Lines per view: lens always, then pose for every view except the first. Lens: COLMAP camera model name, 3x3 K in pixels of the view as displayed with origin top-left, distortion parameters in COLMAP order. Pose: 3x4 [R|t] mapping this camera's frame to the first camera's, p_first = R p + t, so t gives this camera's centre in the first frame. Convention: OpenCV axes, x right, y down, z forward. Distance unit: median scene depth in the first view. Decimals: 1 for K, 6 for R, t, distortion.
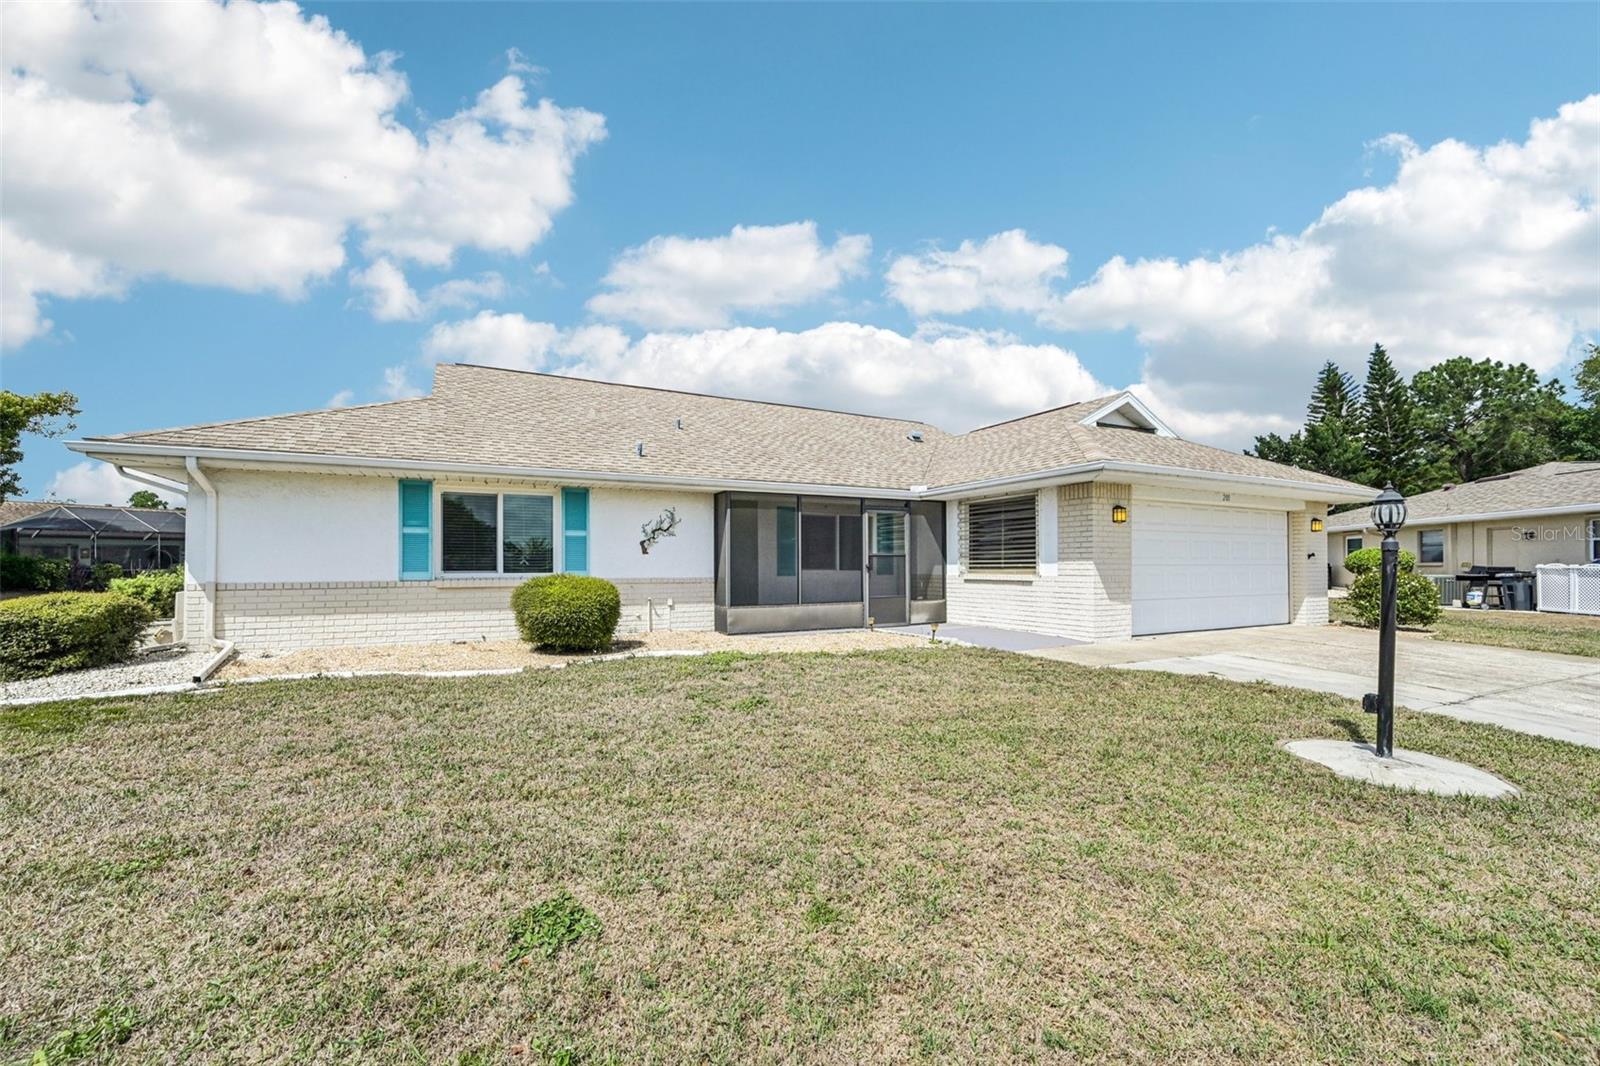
lens RADIAL K [[646.5, 0, 800.1], [0, 646.5, 541.9], [0, 0, 1]] dist [0.015365, -0.000004]
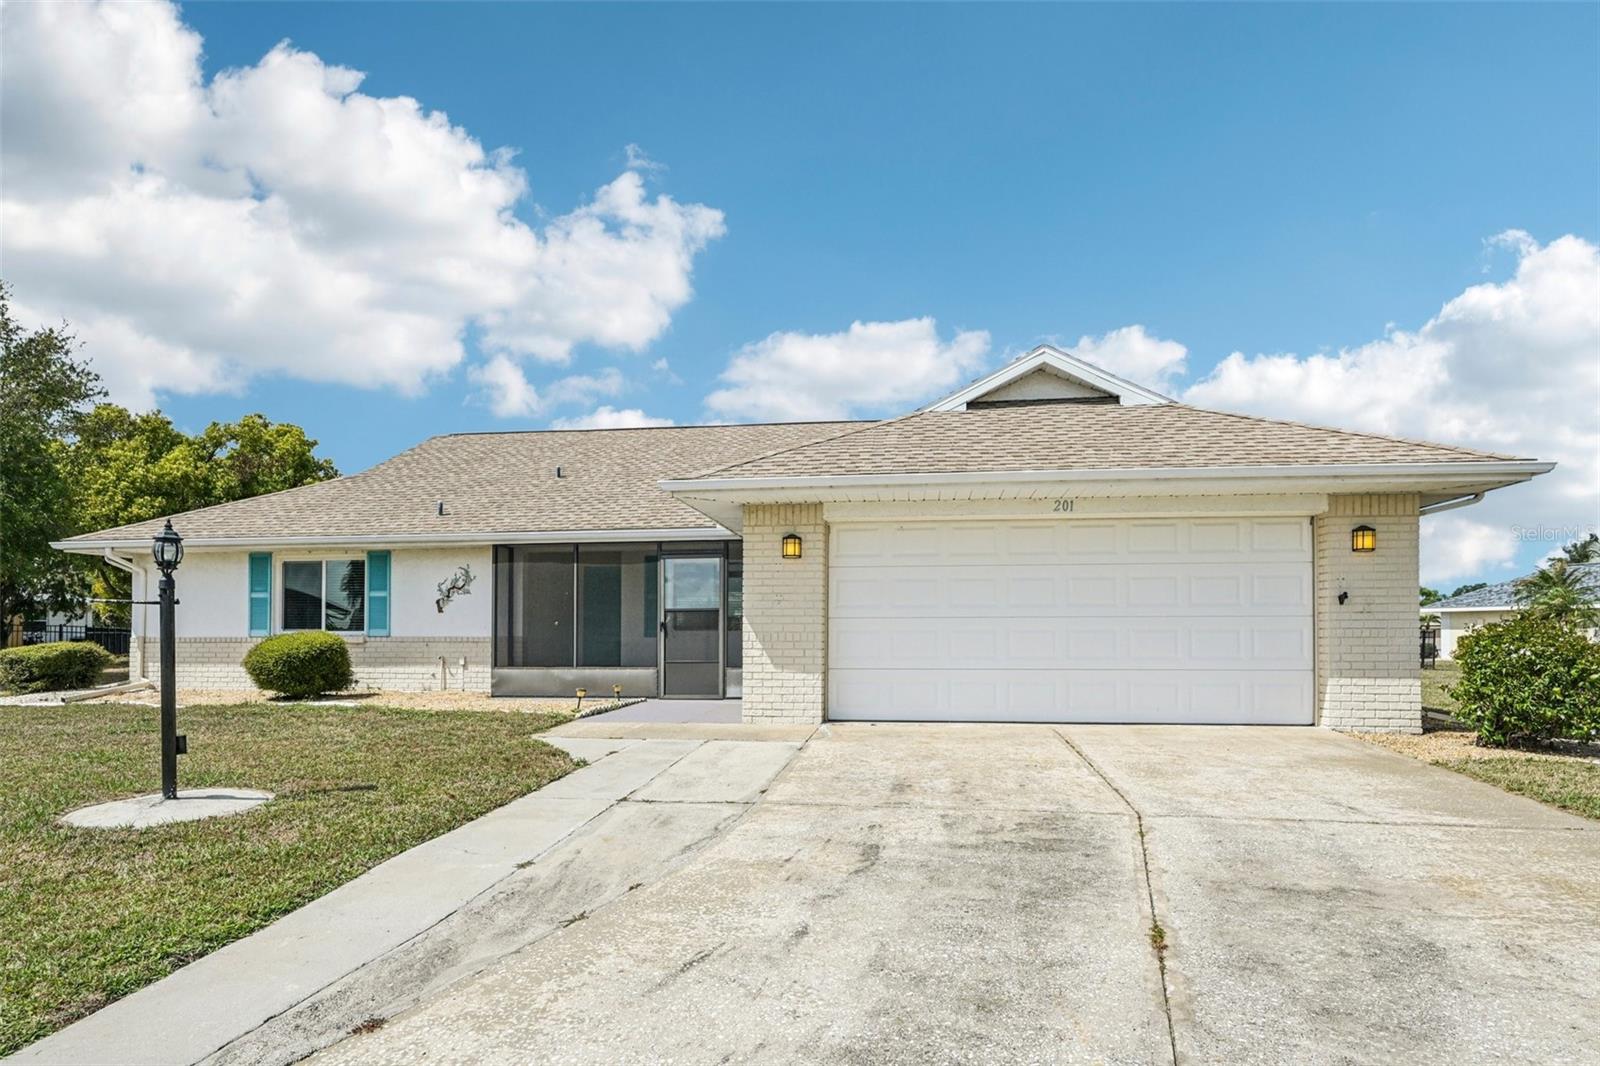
lens RADIAL K [[880.3, 0, 801.9], [0, 880.3, 621.4], [0, 0, 1]] dist [-0.001357, -0.000440]
pose [[0.824617, -0.009436, -0.565613, 0.980754], [0.021068, 0.999679, 0.014038, 0.024621], [0.565299, -0.023493, 0.824551, 0.193517]]
